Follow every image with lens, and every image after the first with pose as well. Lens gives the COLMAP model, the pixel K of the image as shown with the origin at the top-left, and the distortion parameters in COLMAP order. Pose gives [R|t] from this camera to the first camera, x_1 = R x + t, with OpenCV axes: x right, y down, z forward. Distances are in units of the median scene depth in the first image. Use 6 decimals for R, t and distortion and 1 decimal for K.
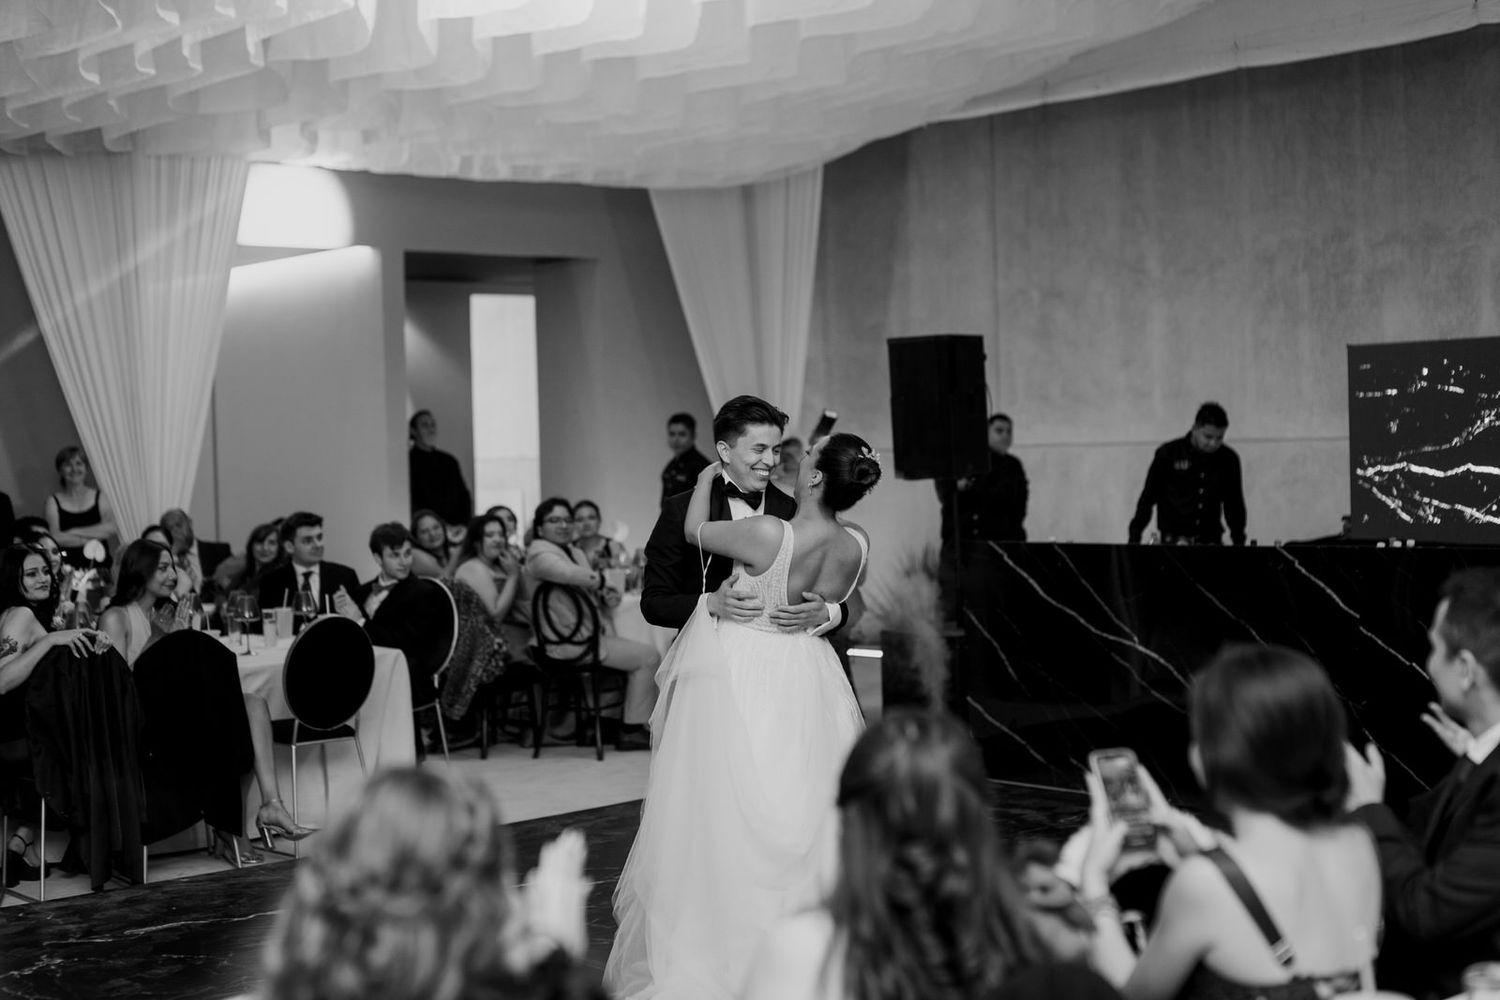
lens RADIAL K [[2167.2, 0, 749.0], [0, 2167.2, 504.0], [0, 0, 1]] dist [-0.080041, 0.000000]
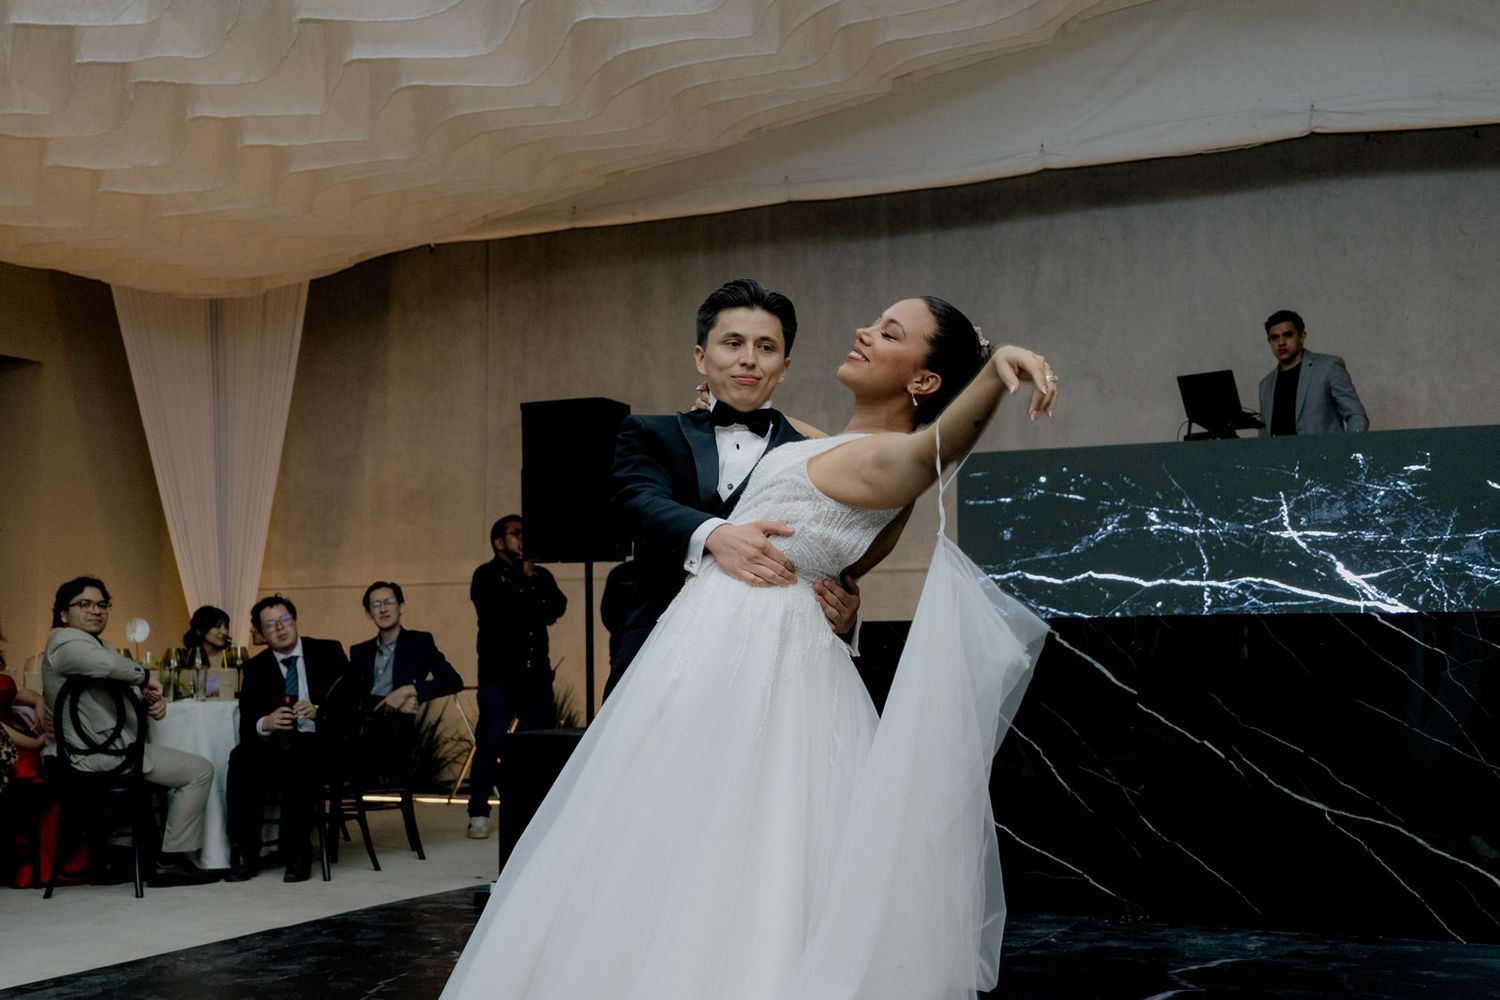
lens RADIAL K [[1867.9, 0, 798.1], [0, 1867.9, 483.9], [0, 0, 1]] dist [0.052580, 0.000000]
pose [[0.915120, 0.063100, 0.398212, -0.131640], [-0.012100, 0.991530, -0.129311, 0.052277], [-0.402999, 0.113517, 0.908133, 0.240756]]
